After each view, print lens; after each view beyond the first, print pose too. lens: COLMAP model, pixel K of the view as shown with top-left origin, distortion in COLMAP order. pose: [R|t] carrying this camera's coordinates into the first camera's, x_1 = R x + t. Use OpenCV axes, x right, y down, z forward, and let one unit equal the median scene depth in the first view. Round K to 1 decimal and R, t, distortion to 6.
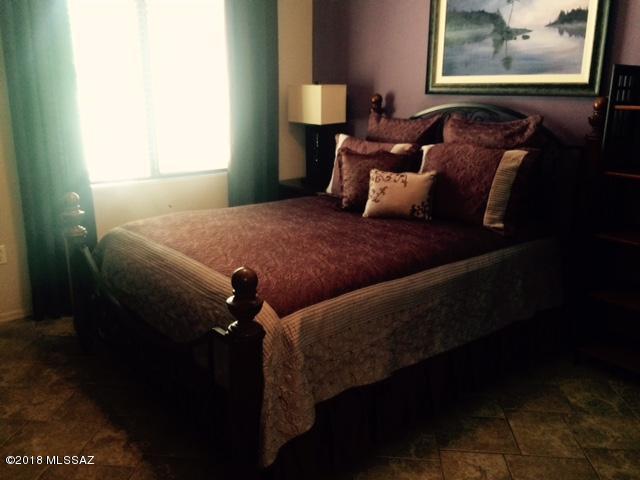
lens RADIAL K [[546.7, 0, 320.0], [0, 546.7, 239.7], [0, 0, 1]] dist [0.070689, -0.084058]
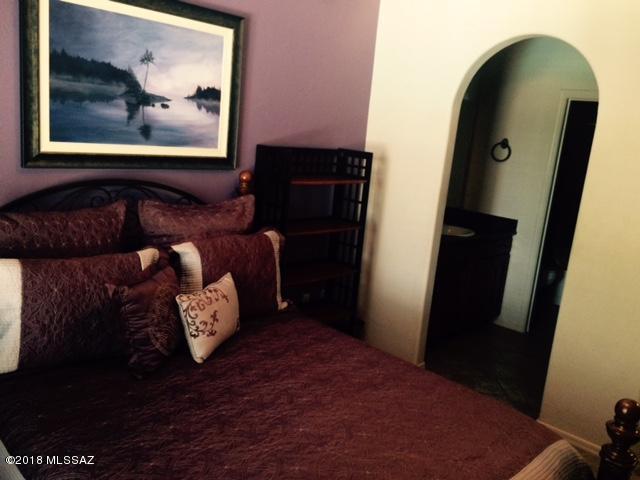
lens RADIAL K [[546.7, 0, 319.7], [0, 546.7, 239.0], [0, 0, 1]] dist [0.070689, -0.084058]
pose [[-0.056772, -0.218651, 0.974150, -0.557835], [0.178881, 0.957707, 0.225385, -0.312791], [-0.982231, 0.187052, -0.015258, 0.800156]]
